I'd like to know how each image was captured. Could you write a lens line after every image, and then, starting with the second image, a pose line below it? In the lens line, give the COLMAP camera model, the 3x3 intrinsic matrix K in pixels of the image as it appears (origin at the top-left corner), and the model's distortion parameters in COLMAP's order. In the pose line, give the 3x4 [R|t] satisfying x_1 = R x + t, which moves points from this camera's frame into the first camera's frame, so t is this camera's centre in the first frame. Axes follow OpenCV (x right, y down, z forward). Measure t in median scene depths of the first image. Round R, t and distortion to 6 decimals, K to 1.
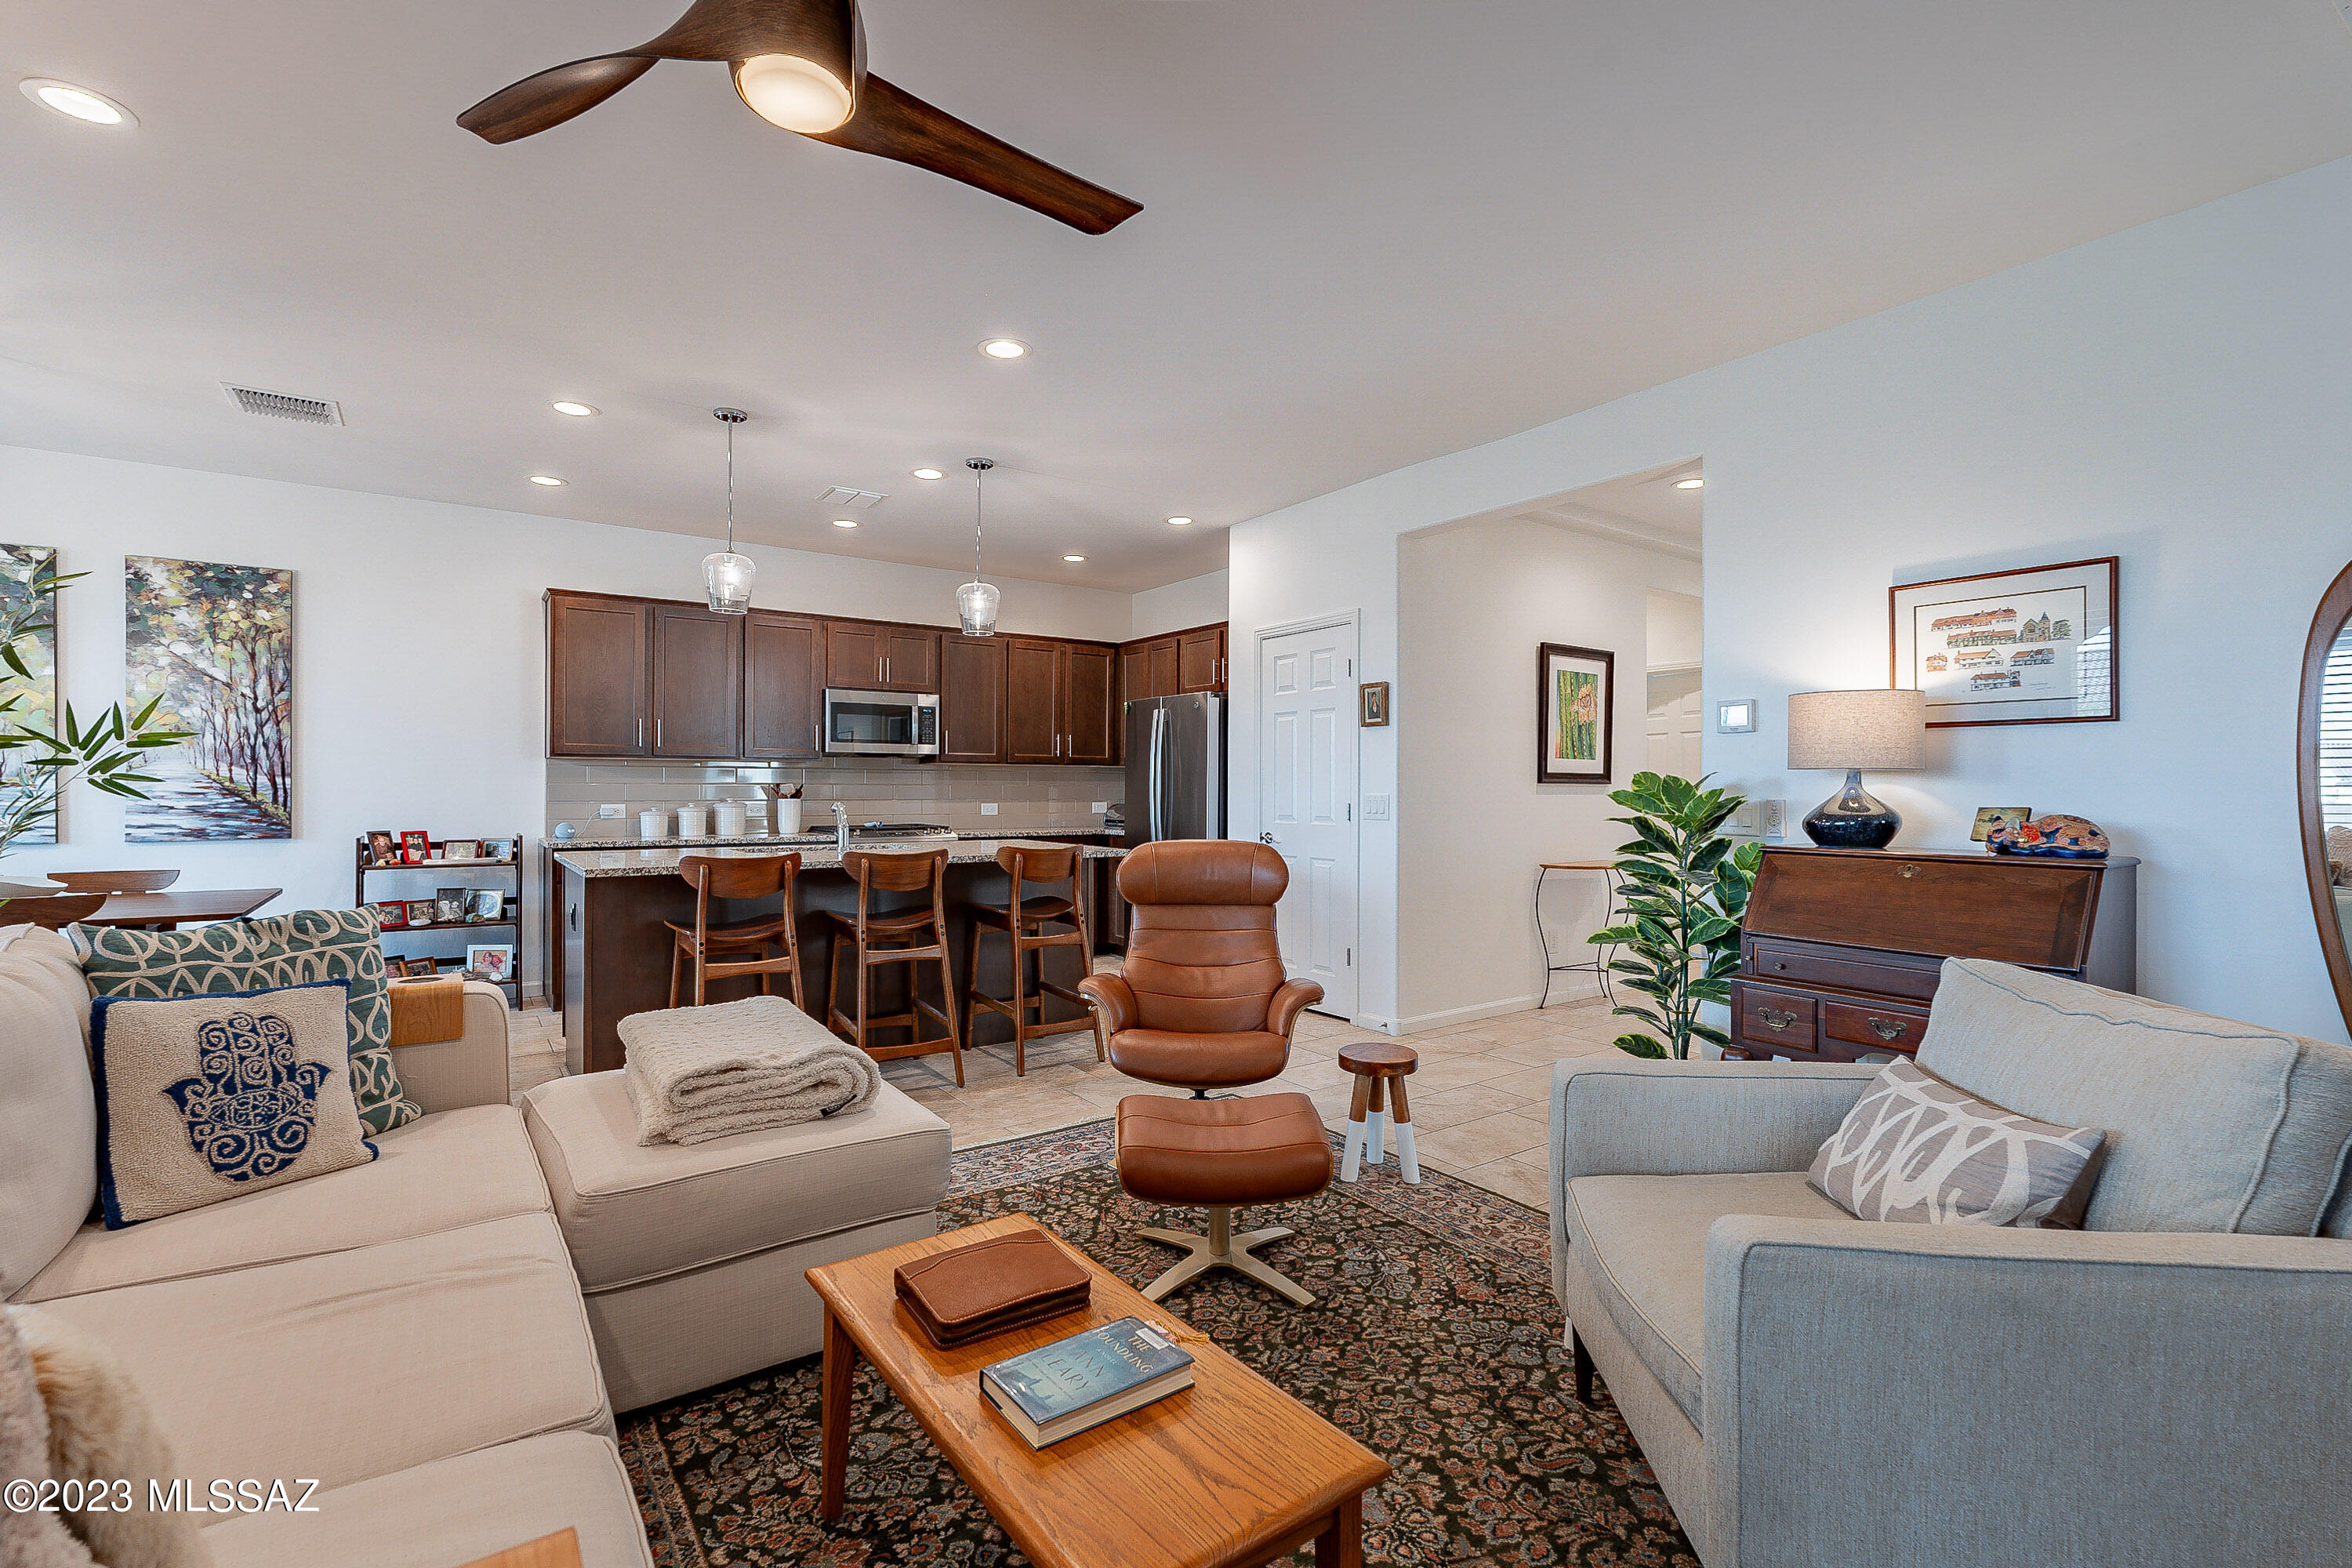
lens RADIAL K [[1037.7, 0, 1173.7], [0, 1037.7, 786.6], [0, 0, 1]] dist [-0.003525, -0.000241]
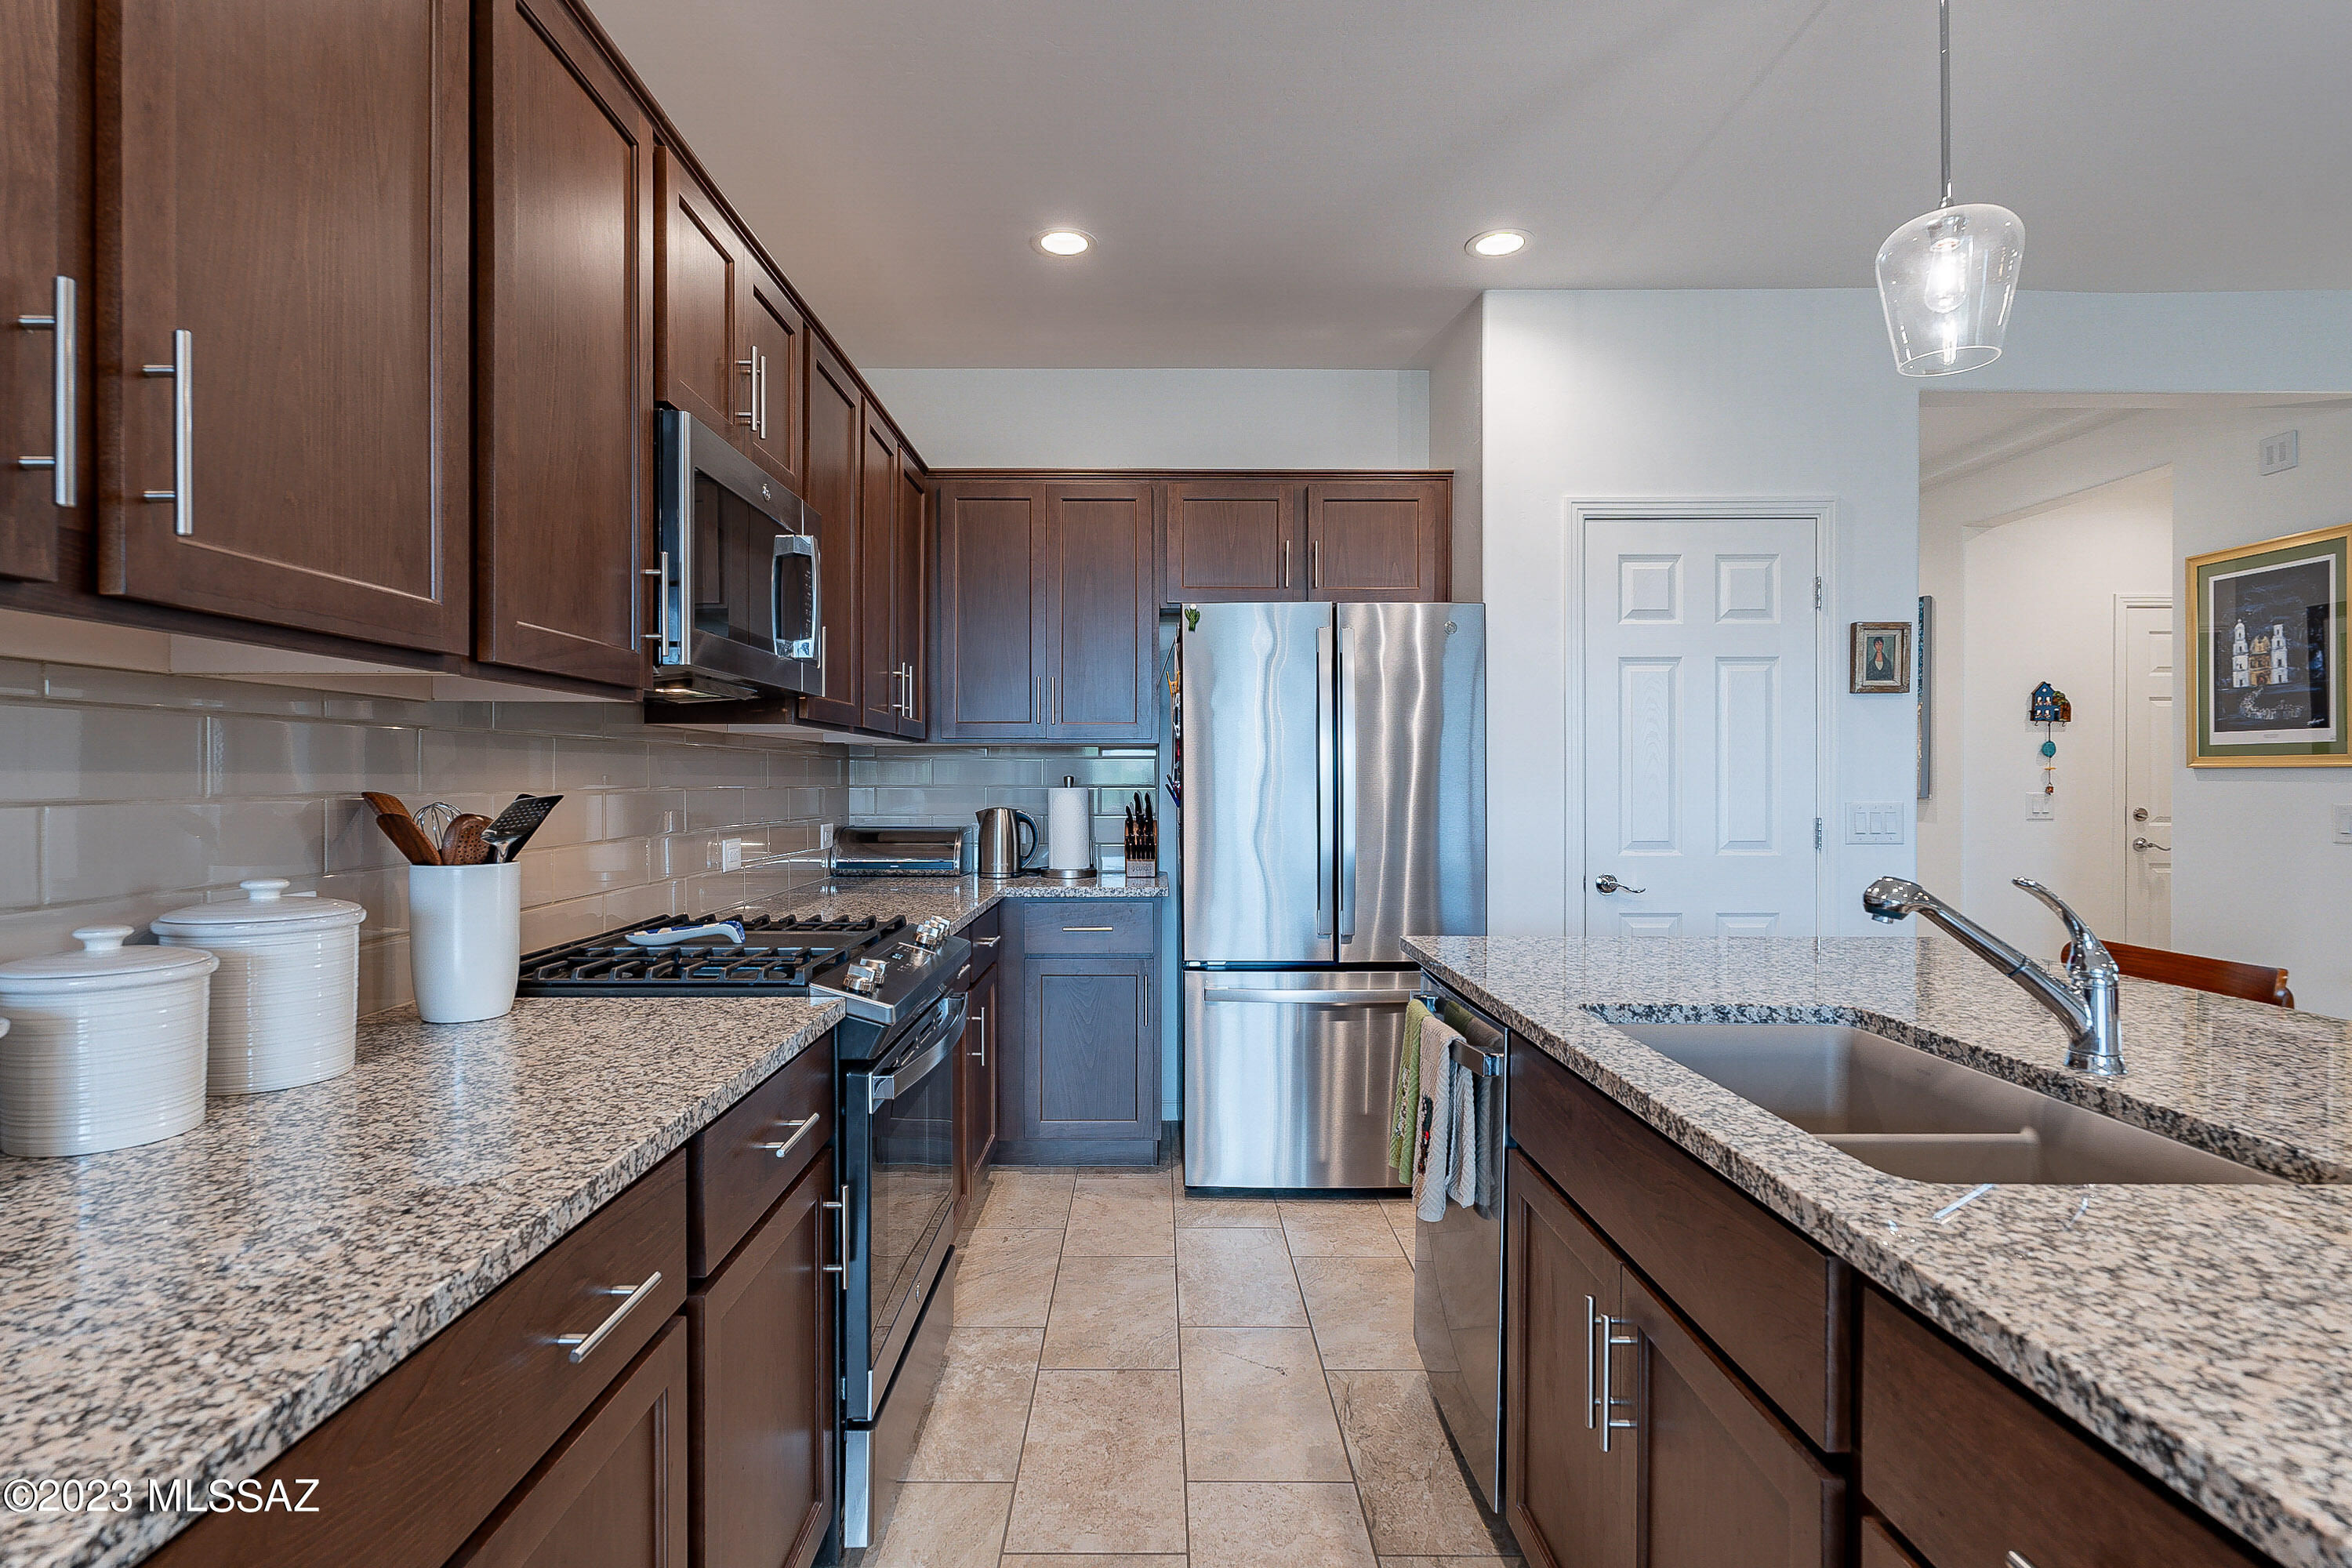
lens RADIAL K [[1210.1, 0, 1162.6], [0, 1210.1, 783.4], [0, 0, 1]] dist [0.000398, 0.000133]
pose [[0.575583, -0.005512, 0.817725, -0.645181], [-0.000057, 0.999977, 0.006781, -0.009000], [-0.817743, -0.003950, 0.575569, 0.936024]]
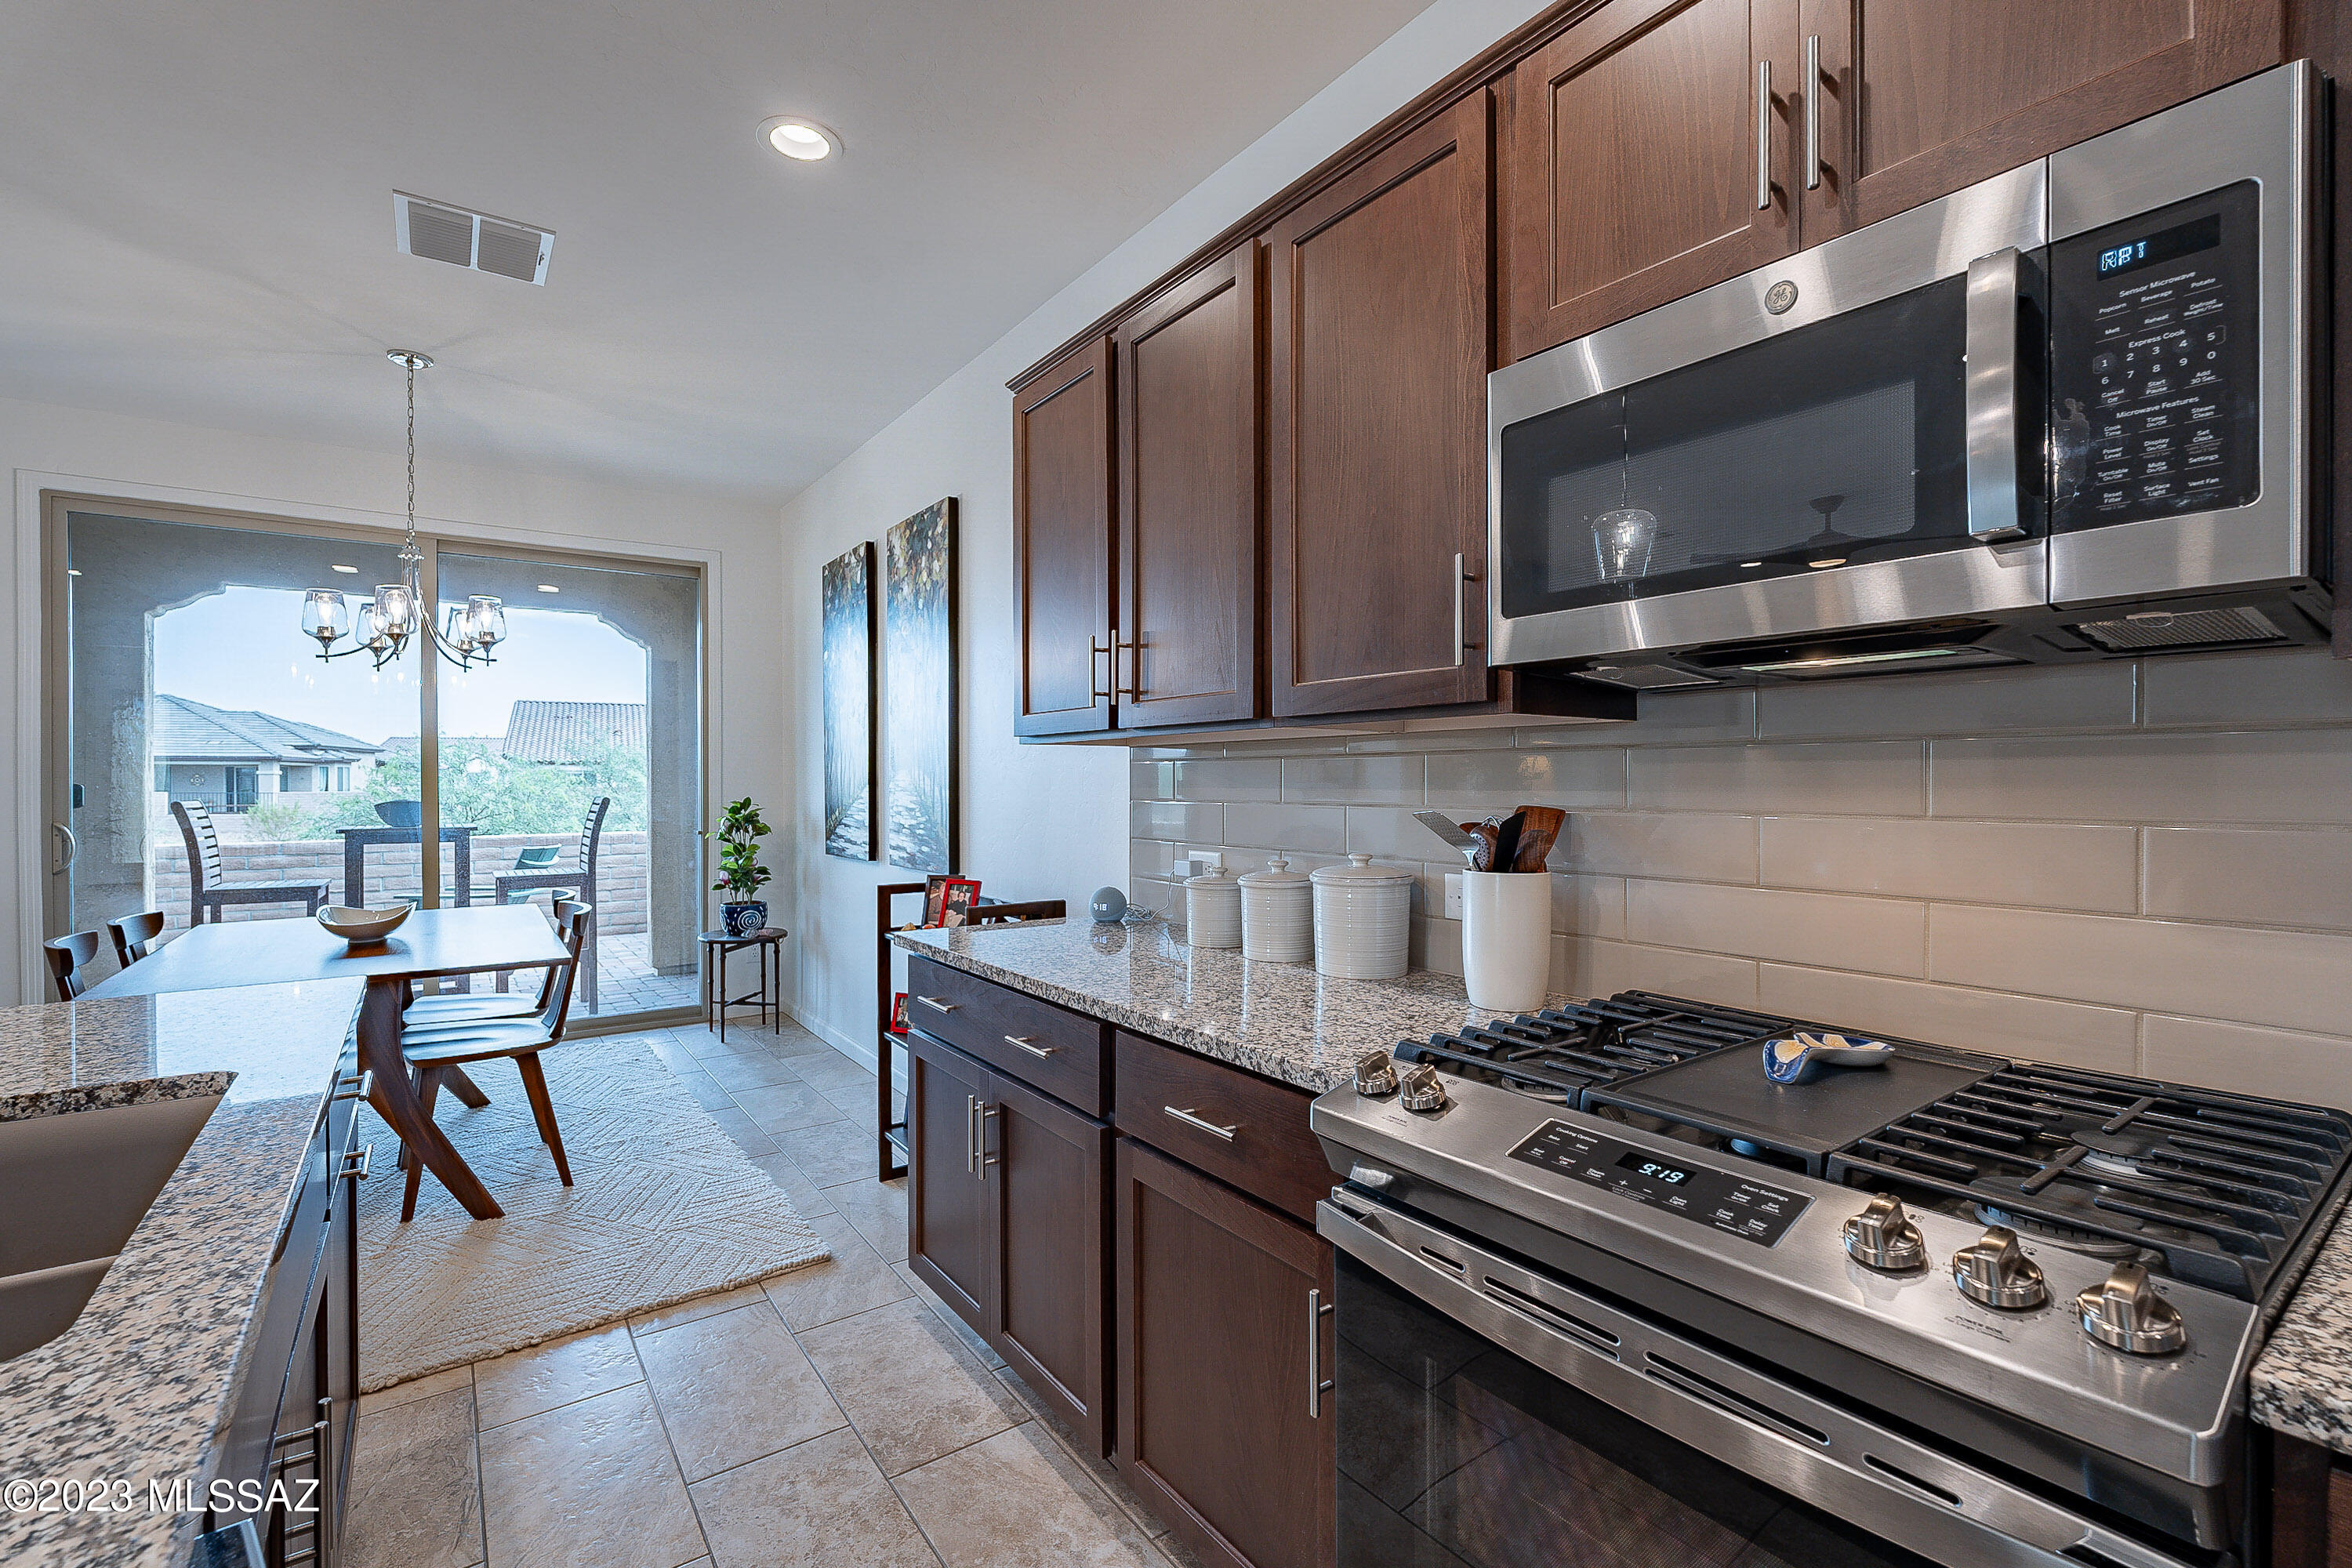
lens RADIAL K [[1028.1, 0, 1169.9], [0, 1028.1, 783.1], [0, 0, 1]] dist [-0.003083, 0.000359]
pose [[0.007433, 0.000194, -0.999972, -0.154736], [0.004631, 0.999989, 0.000228, -0.012584], [0.999962, -0.004633, 0.007432, 1.185096]]
